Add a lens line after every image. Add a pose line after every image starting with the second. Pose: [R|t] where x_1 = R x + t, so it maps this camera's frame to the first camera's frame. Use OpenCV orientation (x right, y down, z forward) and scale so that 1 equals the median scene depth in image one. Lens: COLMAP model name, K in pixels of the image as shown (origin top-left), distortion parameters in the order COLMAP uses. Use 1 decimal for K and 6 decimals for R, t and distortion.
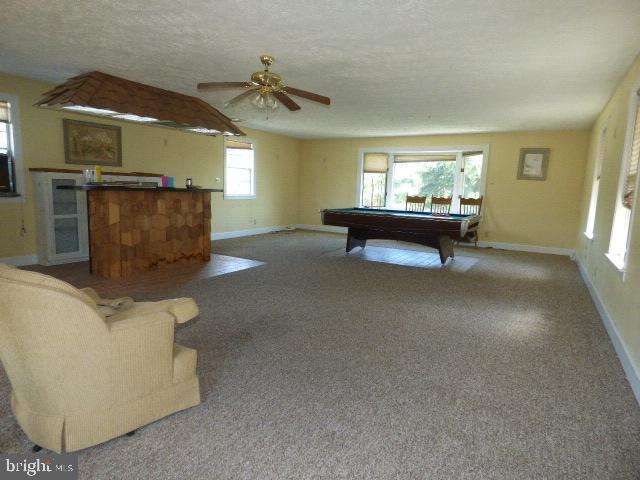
lens RADIAL K [[389.3, 0, 320.9], [0, 389.3, 240.0], [0, 0, 1]] dist [-0.007722, -0.001843]
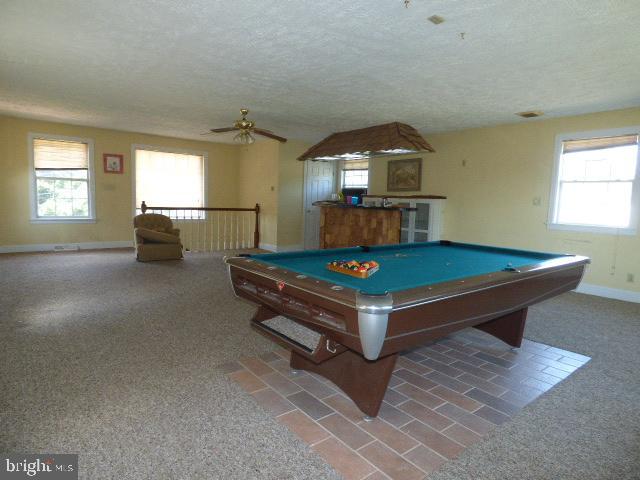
lens RADIAL K [[389.3, 0, 321.1], [0, 389.3, 239.9], [0, 0, 1]] dist [-0.007722, -0.001843]
pose [[-0.352858, 0.049893, -0.934346, 0.761221], [-0.166138, 0.979369, 0.115039, -0.137745], [0.920809, 0.195823, -0.337289, 1.230457]]
